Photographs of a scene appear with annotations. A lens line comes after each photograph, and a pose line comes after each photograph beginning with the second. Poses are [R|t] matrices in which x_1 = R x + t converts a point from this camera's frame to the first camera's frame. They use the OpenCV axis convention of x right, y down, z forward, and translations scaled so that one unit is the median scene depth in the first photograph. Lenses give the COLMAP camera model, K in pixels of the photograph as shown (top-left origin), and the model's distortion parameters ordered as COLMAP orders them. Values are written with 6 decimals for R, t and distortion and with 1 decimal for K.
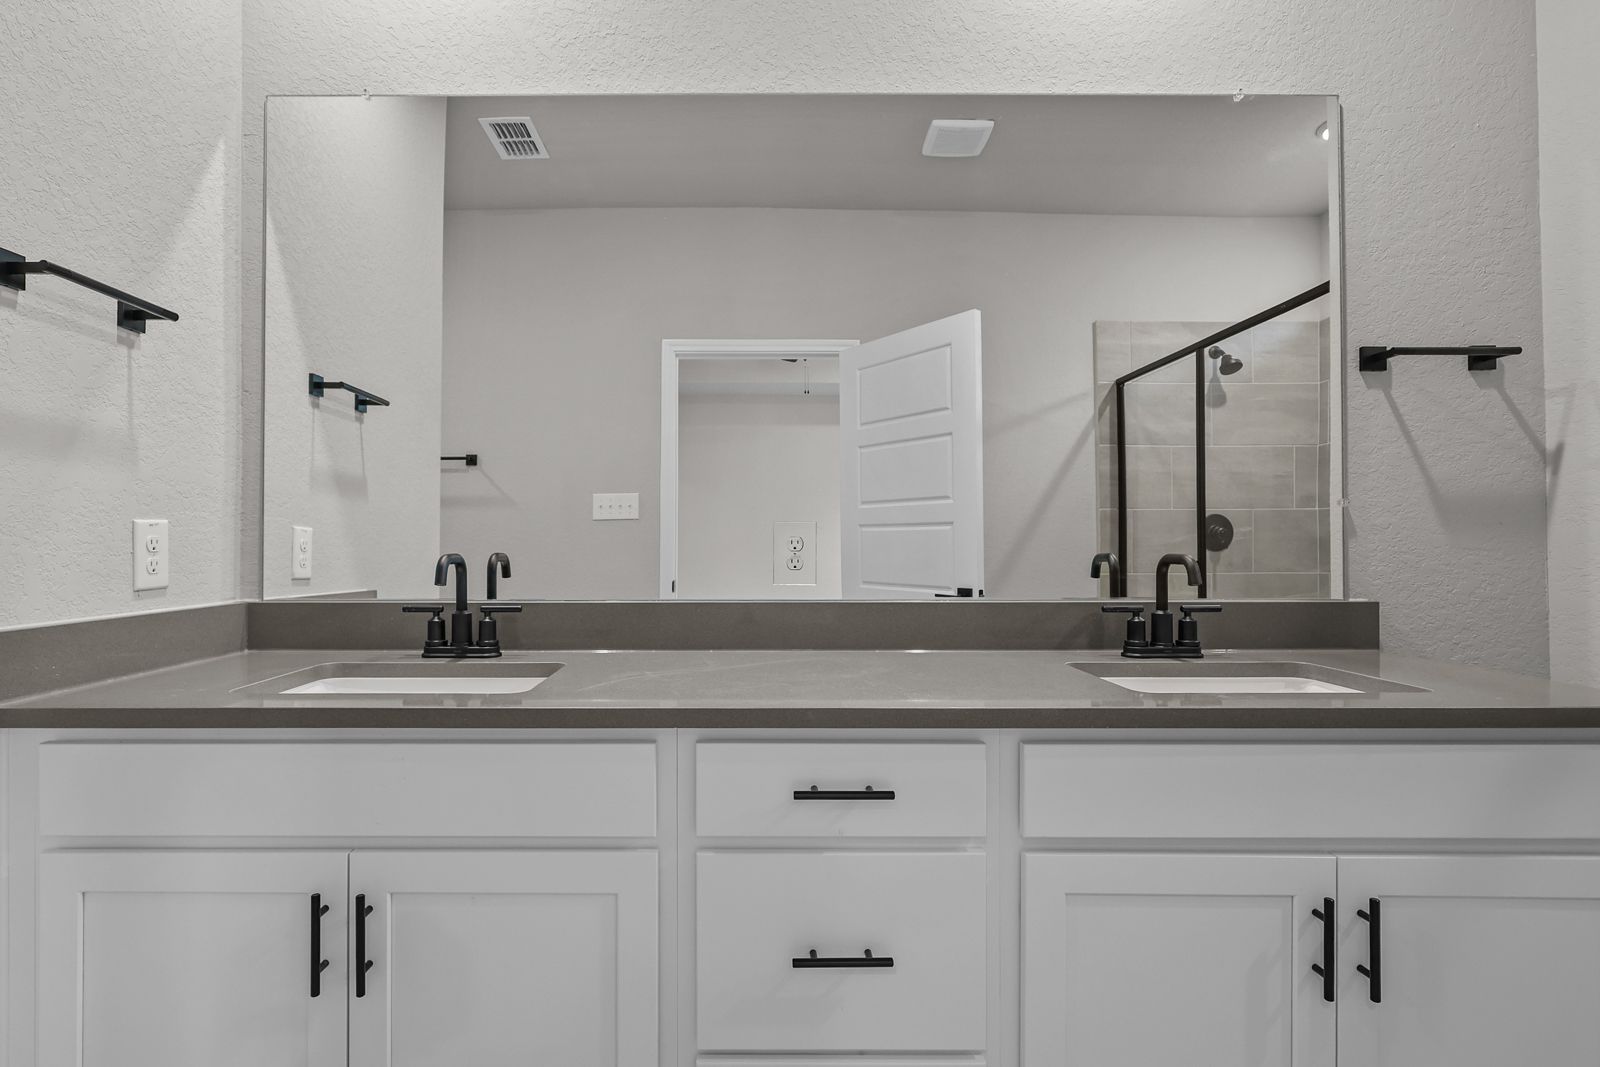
lens RADIAL K [[737.5, 0, 795.2], [0, 737.5, 542.6], [0, 0, 1]] dist [-0.001198, 0.000320]
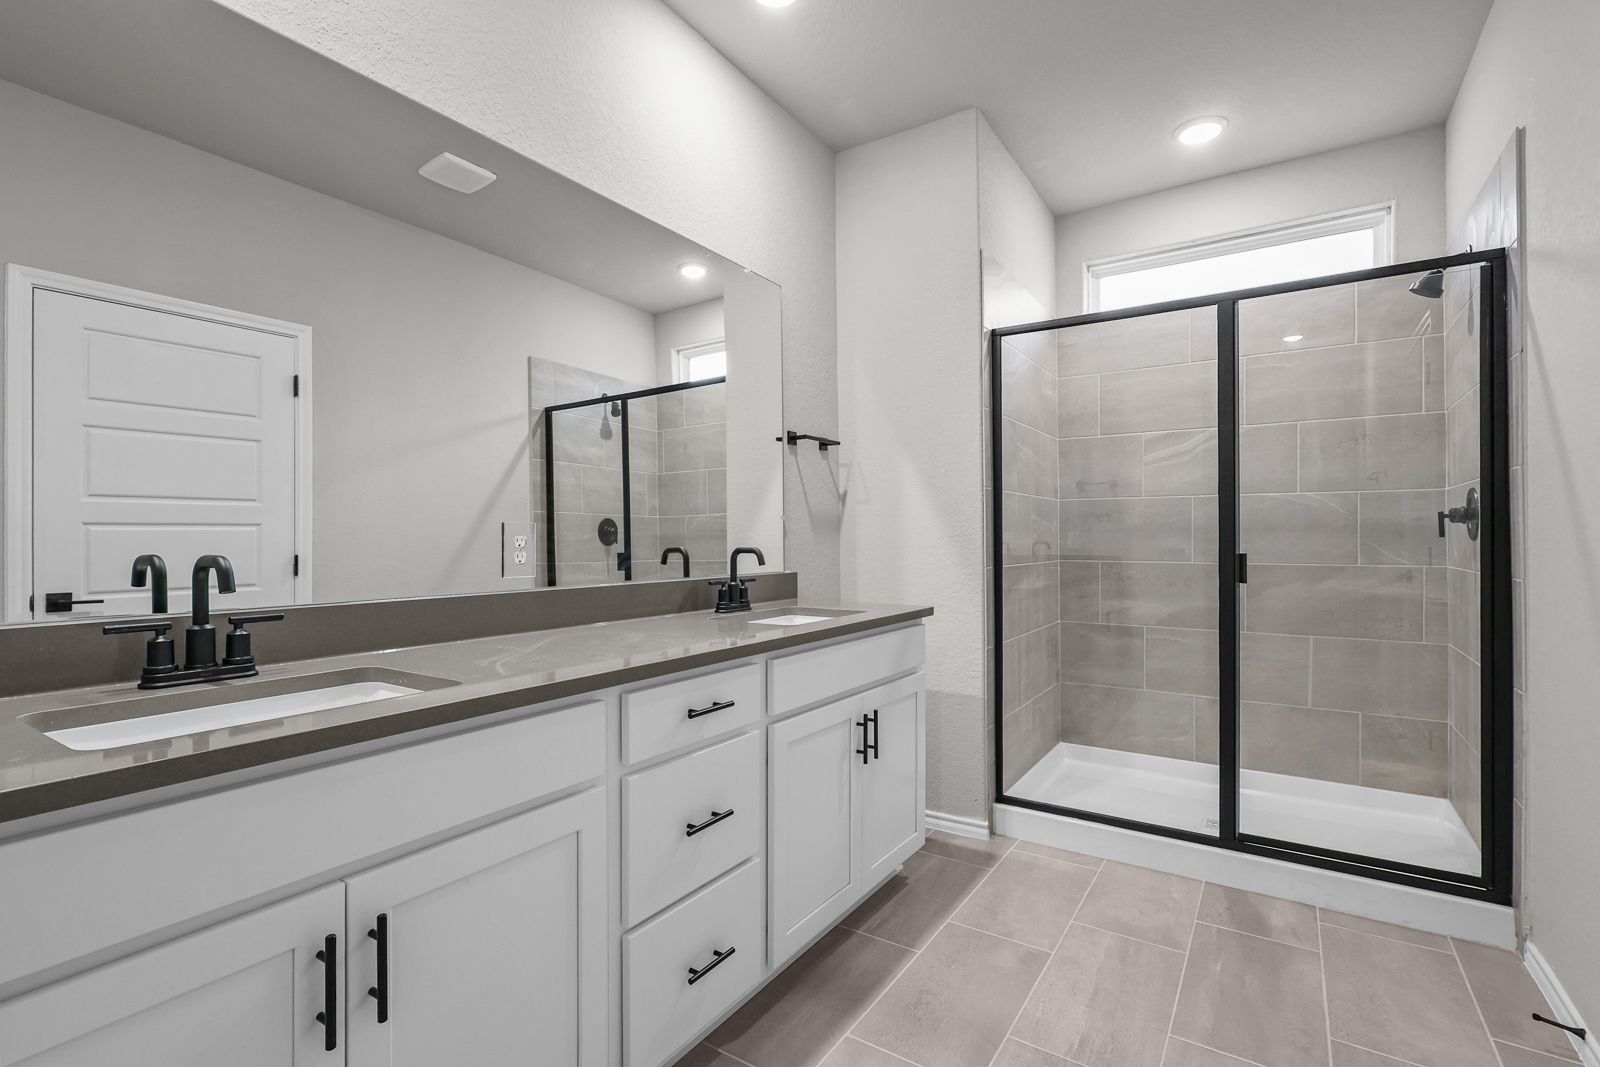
lens RADIAL K [[737.5, 0, 755.4], [0, 737.5, 537.0], [0, 0, 1]] dist [-0.001198, 0.000320]
pose [[0.568538, 0.003680, 0.822649, -0.701589], [0.003935, 0.999966, -0.007193, 0.005432], [-0.822648, 0.007327, 0.568504, 0.048862]]
